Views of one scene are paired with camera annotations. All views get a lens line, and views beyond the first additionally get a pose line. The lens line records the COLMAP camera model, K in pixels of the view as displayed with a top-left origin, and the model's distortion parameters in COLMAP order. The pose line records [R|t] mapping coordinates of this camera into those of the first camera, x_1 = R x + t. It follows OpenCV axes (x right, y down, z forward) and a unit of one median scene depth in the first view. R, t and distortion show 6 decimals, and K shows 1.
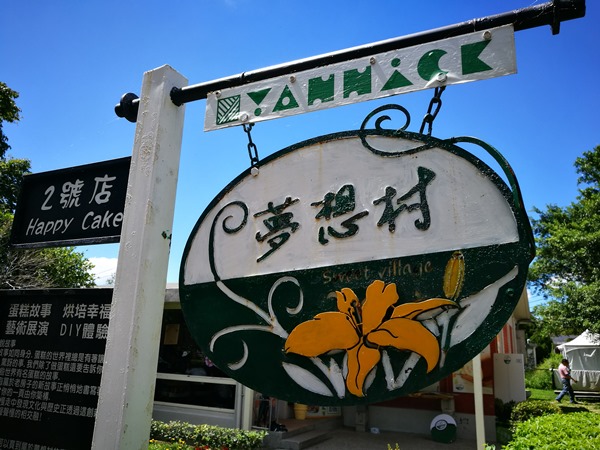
lens RADIAL K [[473.9, 0, 303.6], [0, 473.9, 216.7], [0, 0, 1]] dist [0.005878, 0.017144]
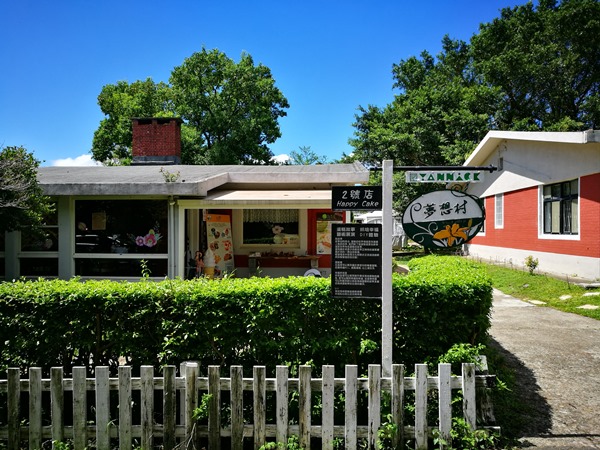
lens RADIAL K [[473.9, 0, 299.8], [0, 473.9, 222.5], [0, 0, 1]] dist [0.005878, 0.017144]
pose [[0.929724, -0.033858, 0.366698, -2.171593], [-0.065744, 0.964507, 0.255741, -0.711138], [-0.362342, -0.261876, 0.894500, -1.942150]]
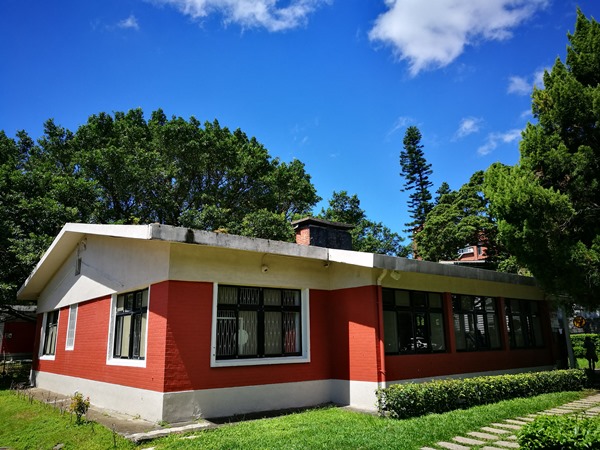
lens RADIAL K [[473.9, 0, 300.7], [0, 473.9, 224.8], [0, 0, 1]] dist [0.005878, 0.017144]
pose [[0.431893, 0.163694, 0.886946, -1.565428], [-0.210862, 0.974465, -0.077168, -0.640936], [-0.876930, -0.153695, 0.455381, -1.664126]]
